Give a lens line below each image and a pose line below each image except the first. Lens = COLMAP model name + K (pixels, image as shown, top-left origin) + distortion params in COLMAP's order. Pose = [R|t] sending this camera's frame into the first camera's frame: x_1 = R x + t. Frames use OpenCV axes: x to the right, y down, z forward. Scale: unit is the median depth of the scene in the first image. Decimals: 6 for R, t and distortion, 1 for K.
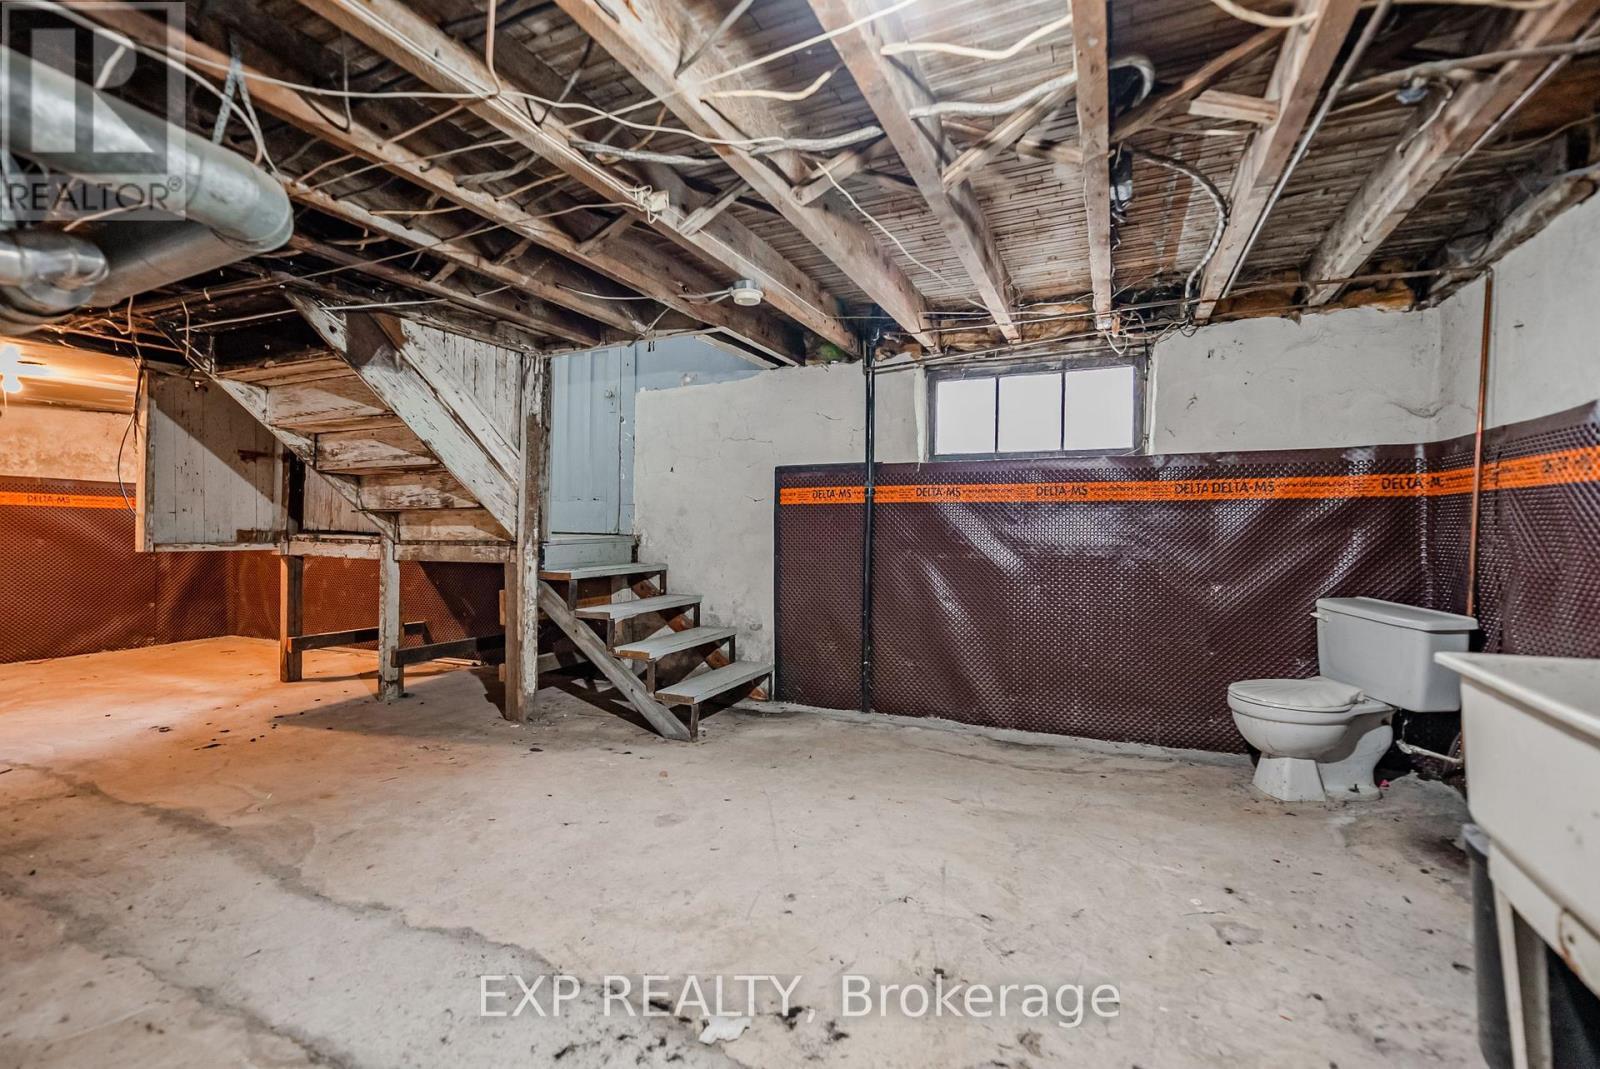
lens RADIAL K [[666.8, 0, 800.5], [0, 666.8, 533.9], [0, 0, 1]] dist [0.000770, 0.000071]
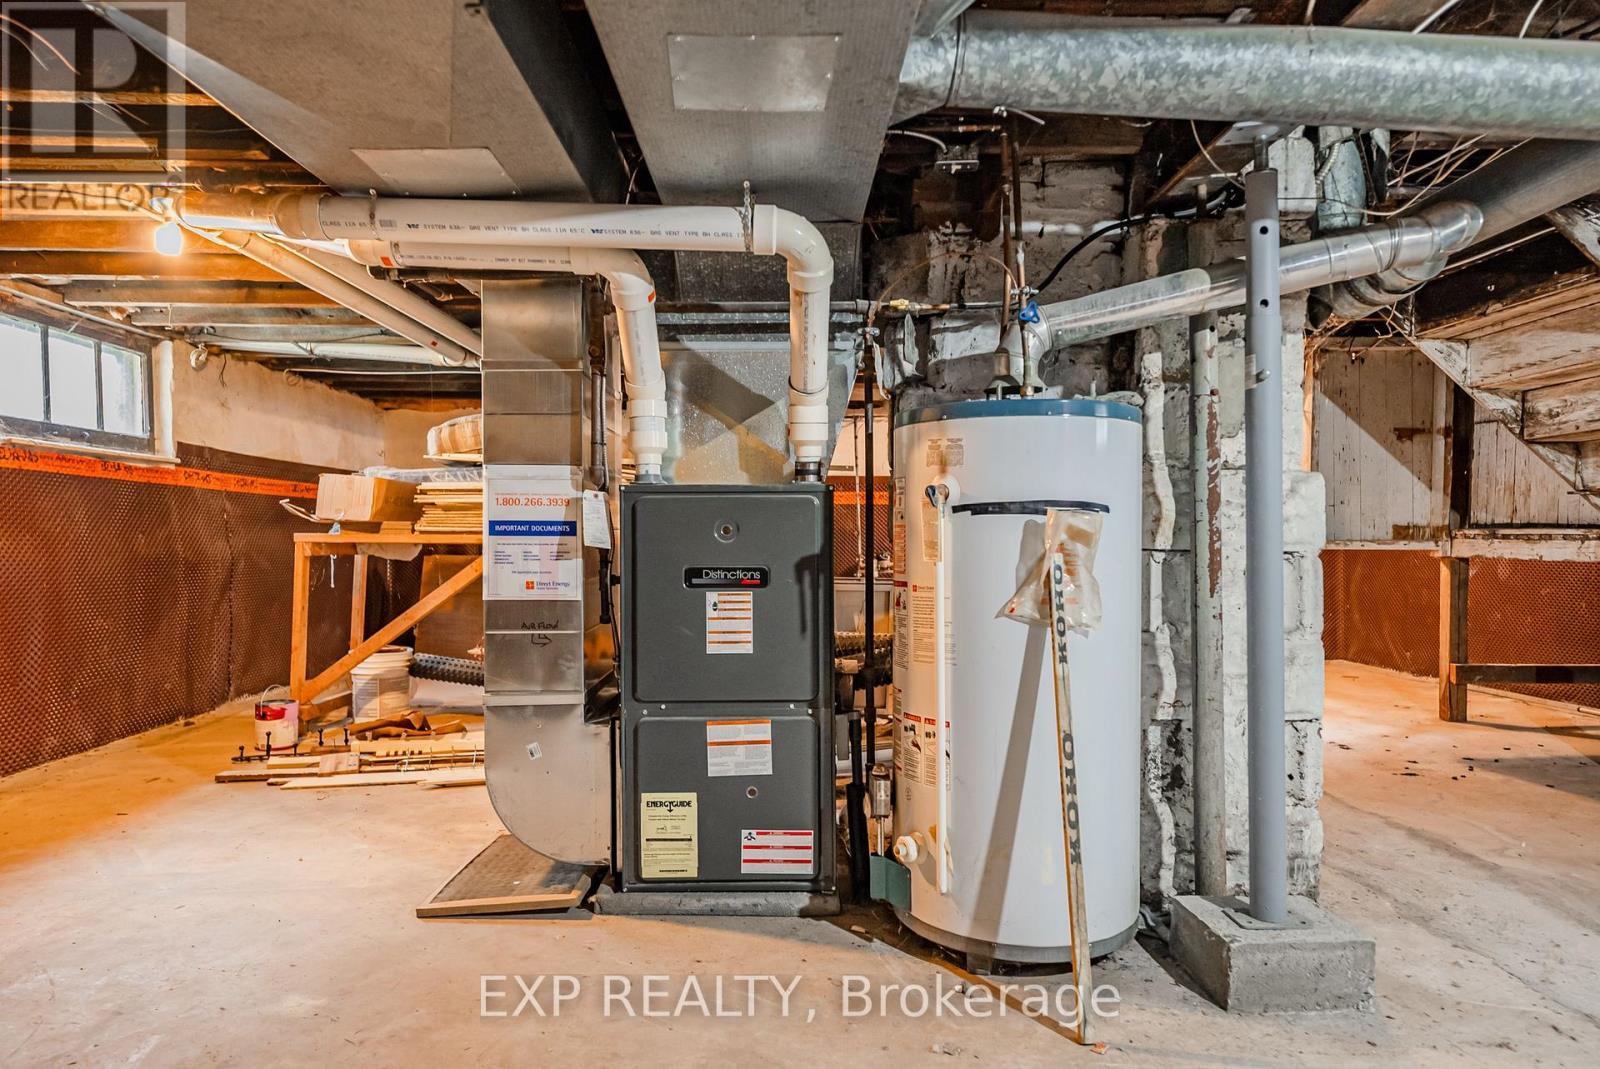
lens RADIAL K [[985.0, 0, 801.2], [0, 985.0, 534.0], [0, 0, 1]] dist [0.001904, 0.000295]
pose [[0.431175, -0.013587, -0.902166, -0.068149], [-0.001999, 0.999870, -0.016014, 0.028766], [0.902266, 0.008708, 0.431092, -0.202943]]
